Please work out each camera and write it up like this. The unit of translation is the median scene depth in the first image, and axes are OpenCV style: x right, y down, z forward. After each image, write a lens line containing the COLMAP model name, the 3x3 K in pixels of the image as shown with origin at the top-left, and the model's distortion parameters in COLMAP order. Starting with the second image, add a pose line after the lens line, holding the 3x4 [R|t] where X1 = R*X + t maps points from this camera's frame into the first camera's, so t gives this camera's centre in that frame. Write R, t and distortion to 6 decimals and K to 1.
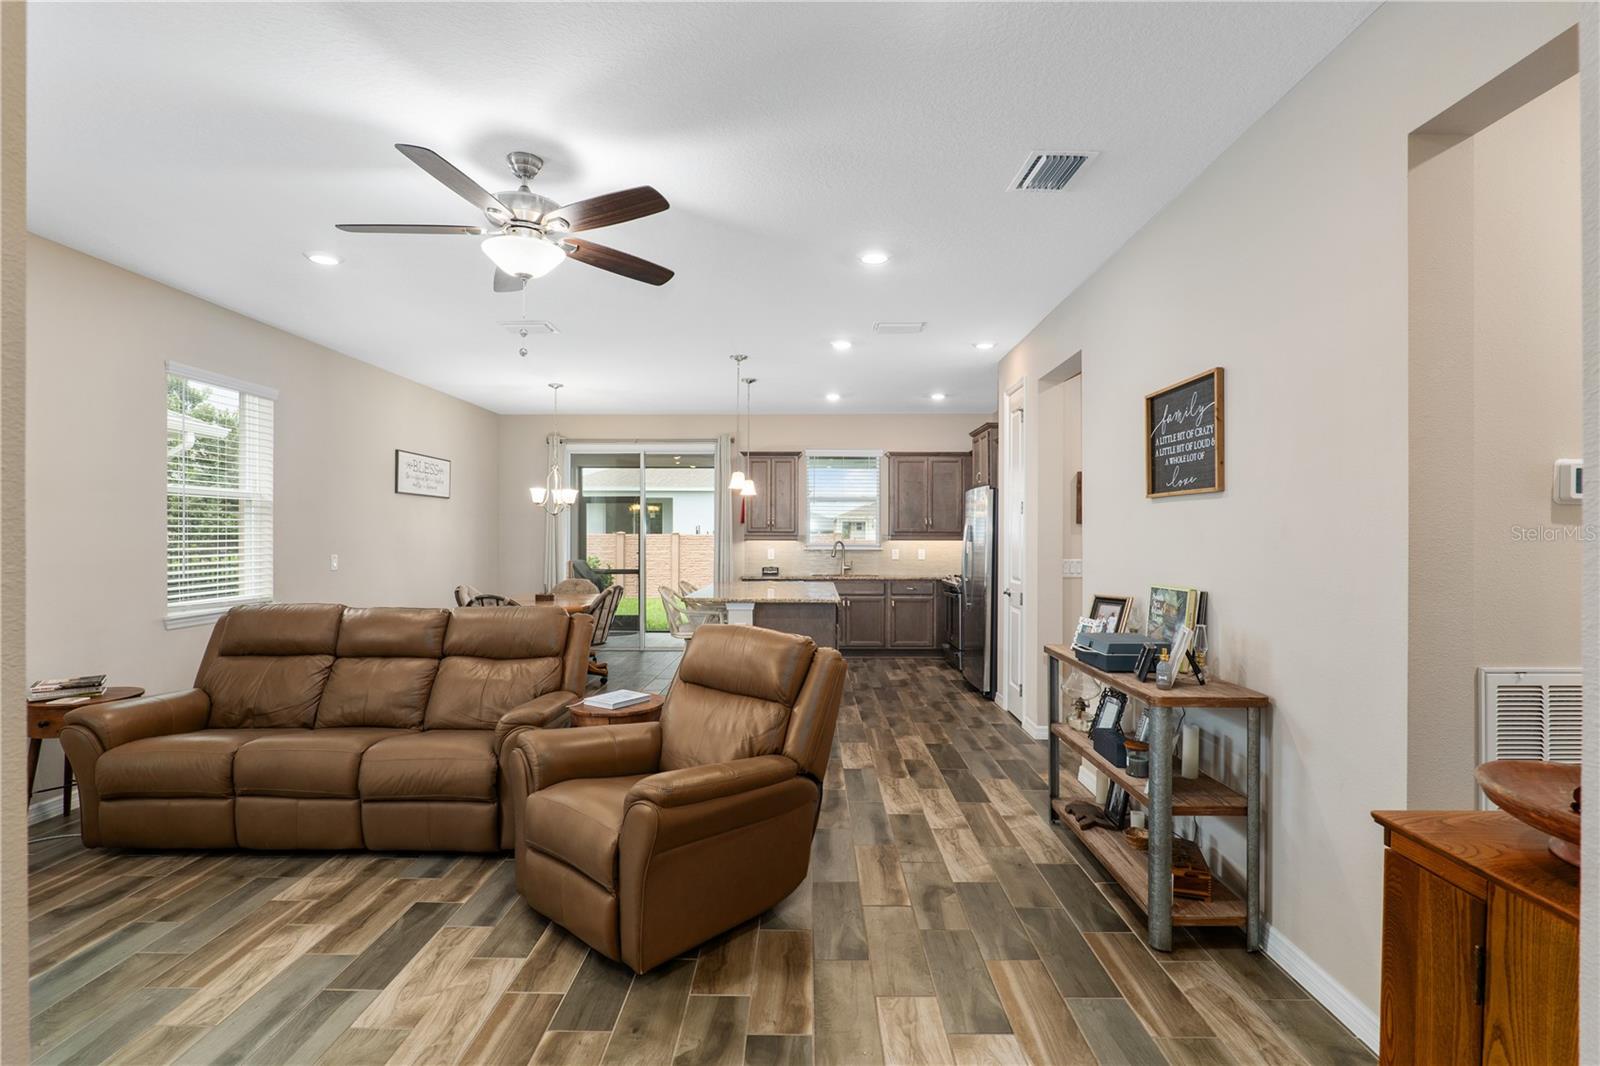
lens RADIAL K [[756.1, 0, 799.4], [0, 756.1, 536.4], [0, 0, 1]] dist [-0.017825, 0.005374]
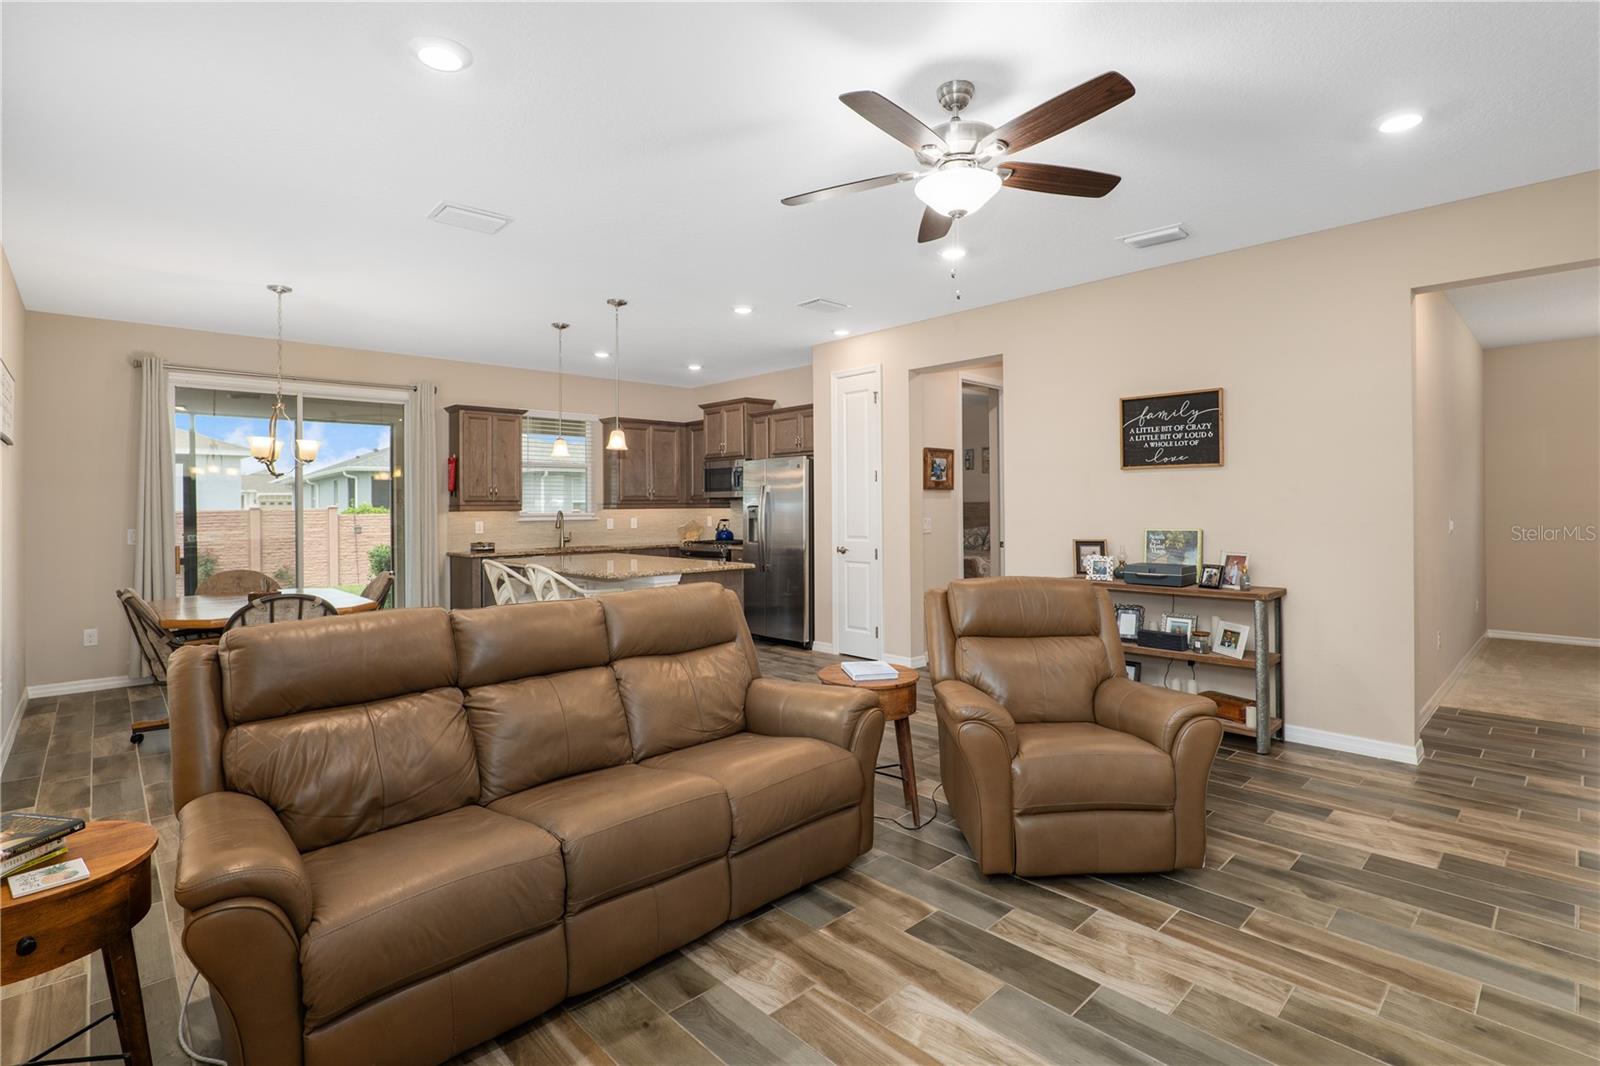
lens RADIAL K [[756.1, 0, 790.8], [0, 756.1, 500.7], [0, 0, 1]] dist [-0.017825, 0.005374]
pose [[0.725602, -0.004992, 0.688097, -0.739735], [0.013410, 0.999886, -0.006886, 0.007740], [-0.687984, 0.014223, 0.725586, 0.297543]]
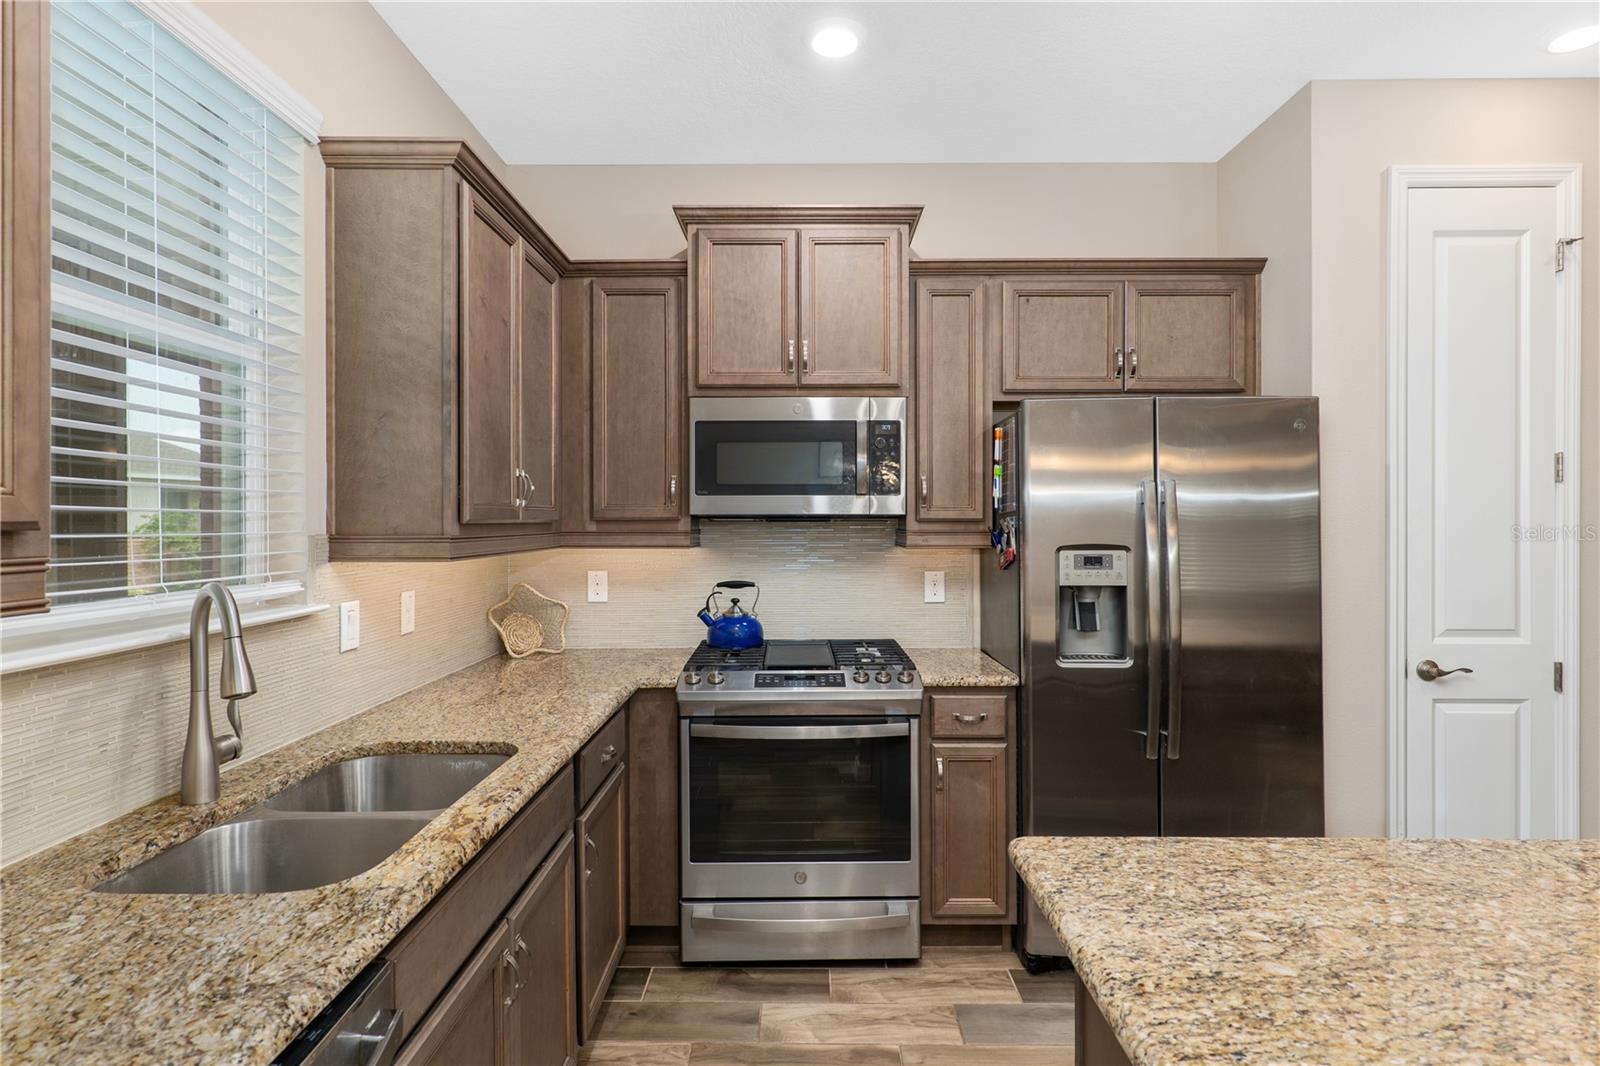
lens RADIAL K [[830.8, 0, 791.9], [0, 830.8, 523.0], [0, 0, 1]] dist [-0.002714, 0.002664]
pose [[-0.005437, -0.006849, 0.999962, -0.220302], [0.004233, 0.999967, 0.006872, -0.013176], [-0.999976, 0.004270, -0.005408, 1.770294]]
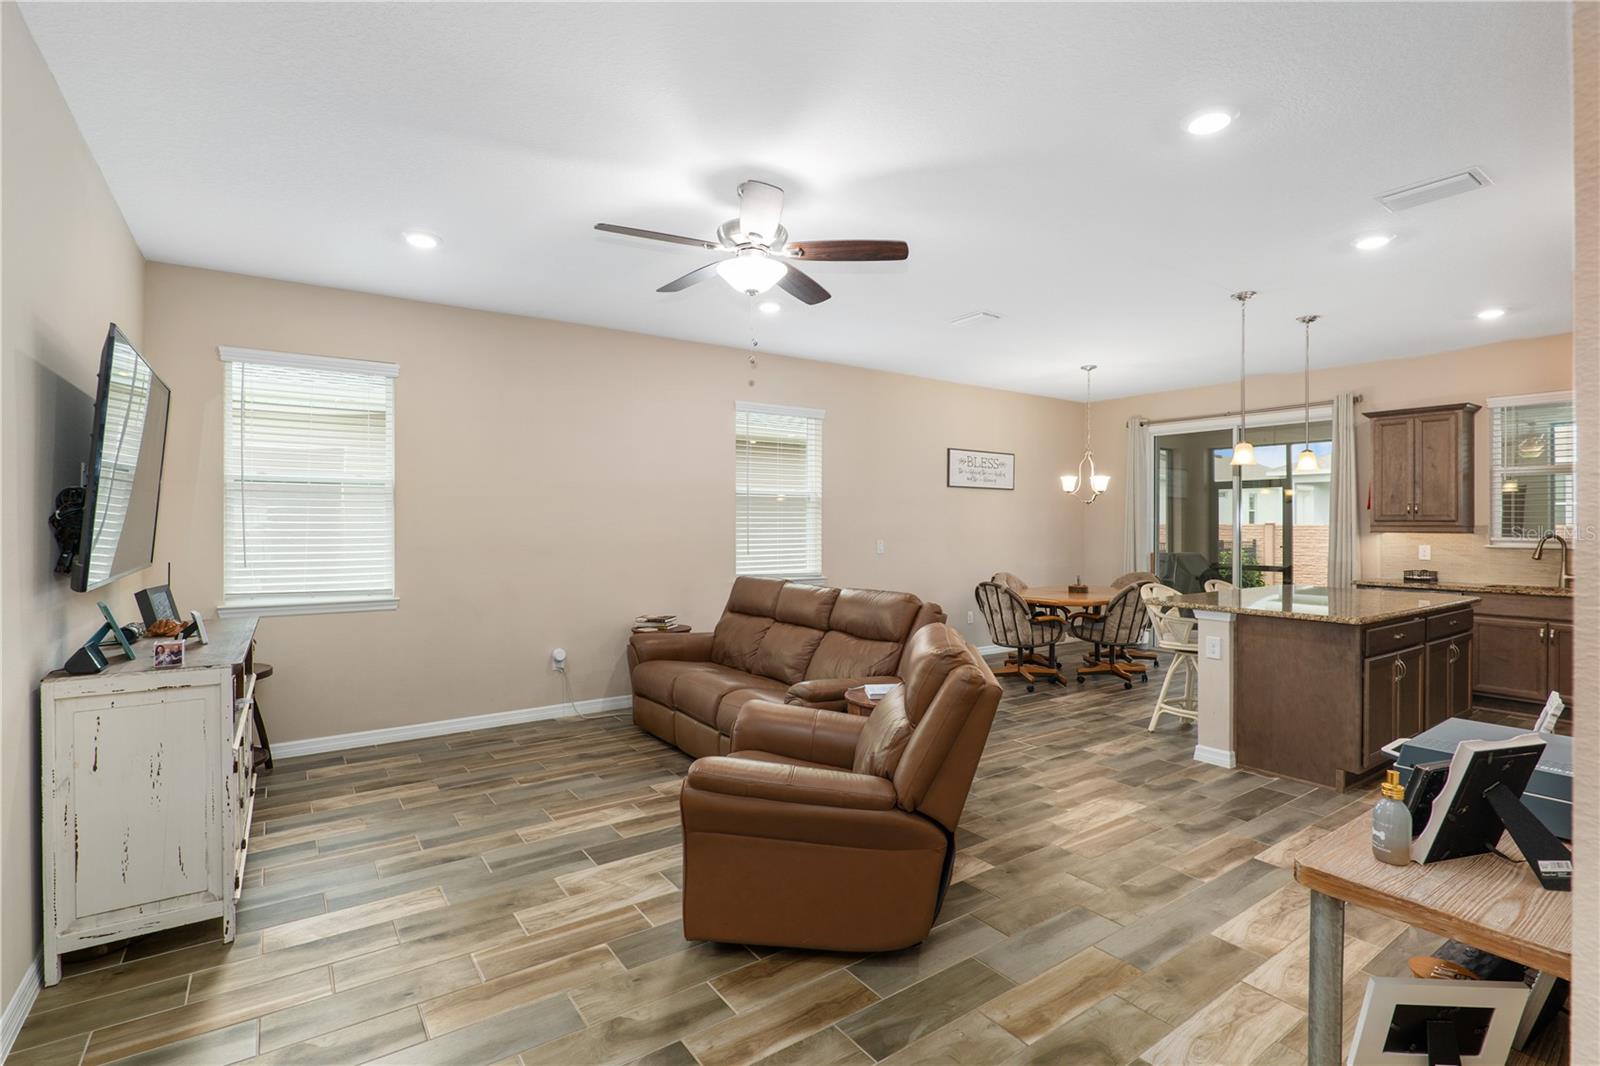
lens RADIAL K [[756.1, 0, 811.9], [0, 756.1, 516.2], [0, 0, 1]] dist [-0.017825, 0.005374]
pose [[0.594708, -0.006996, -0.803911, 0.374216], [-0.005469, 0.999904, -0.012747, 0.002506], [0.803923, 0.011977, 0.594612, 0.256811]]
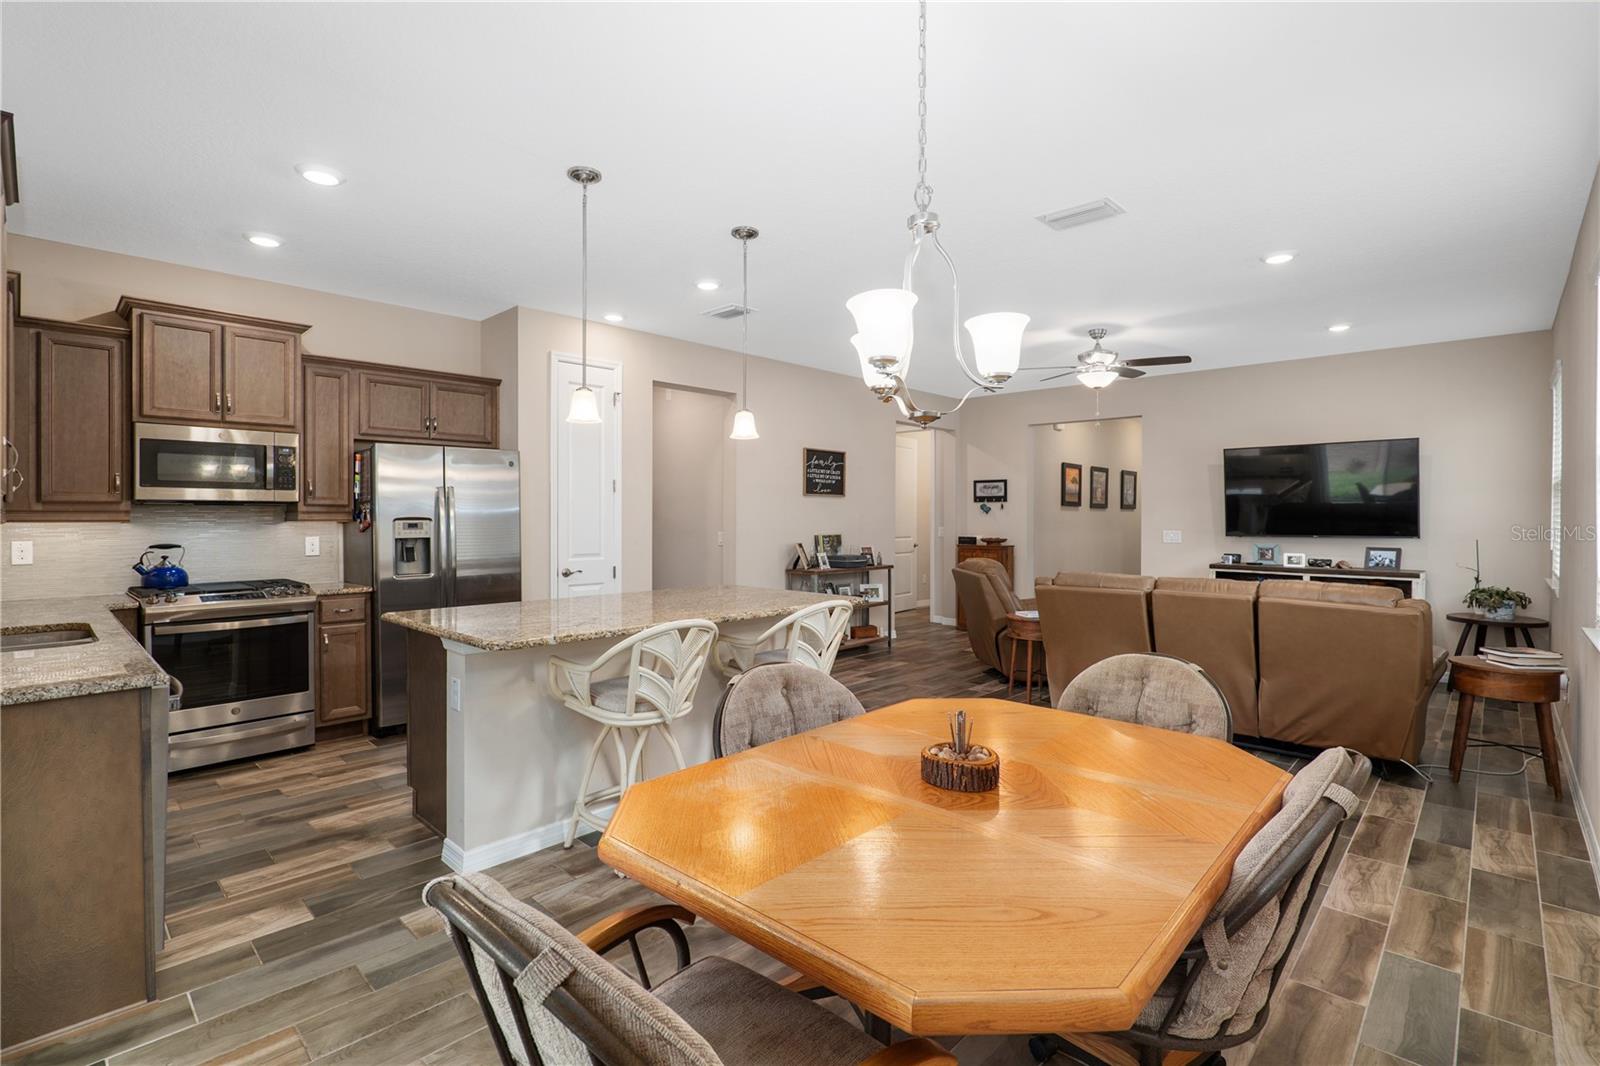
lens RADIAL K [[756.1, 0, 798.1], [0, 756.1, 520.4], [0, 0, 1]] dist [-0.017825, 0.005374]
pose [[-0.732883, -0.007020, 0.680318, -0.746202], [-0.000494, 0.999952, 0.009785, 0.000043], [-0.680354, 0.006835, -0.732852, 1.959743]]
